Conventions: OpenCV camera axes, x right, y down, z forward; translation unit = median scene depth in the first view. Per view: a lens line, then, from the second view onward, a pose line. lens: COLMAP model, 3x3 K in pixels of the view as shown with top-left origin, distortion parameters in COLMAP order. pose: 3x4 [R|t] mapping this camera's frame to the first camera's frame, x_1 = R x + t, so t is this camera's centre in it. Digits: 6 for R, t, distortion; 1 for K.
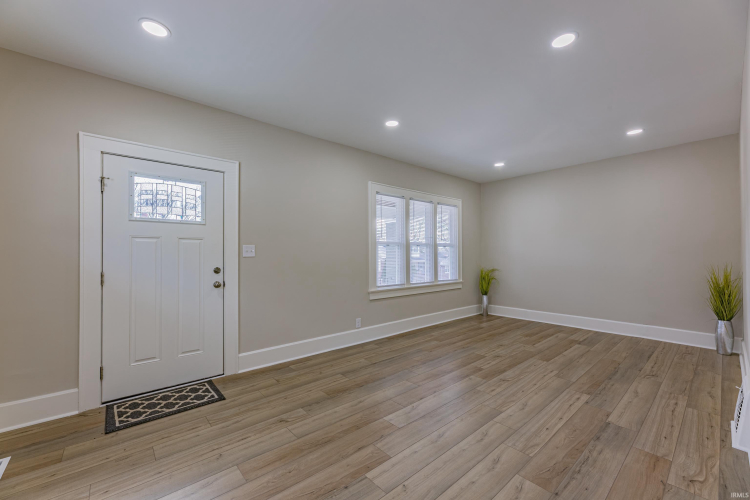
lens RADIAL K [[305.5, 0, 366.0], [0, 305.5, 252.7], [0, 0, 1]] dist [0.004056, 0.000186]
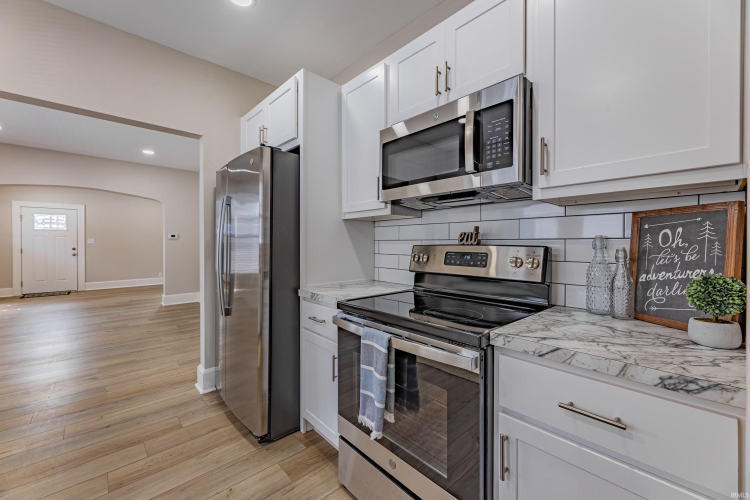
lens RADIAL K [[299.5, 0, 373.7], [0, 299.5, 246.7], [0, 0, 1]] dist [0.000286, 0.000048]
pose [[0.998936, 0.005500, 0.045779, 1.781923], [-0.006288, 0.999834, 0.017072, -0.016869], [-0.045677, -0.017342, 0.998806, -1.507727]]
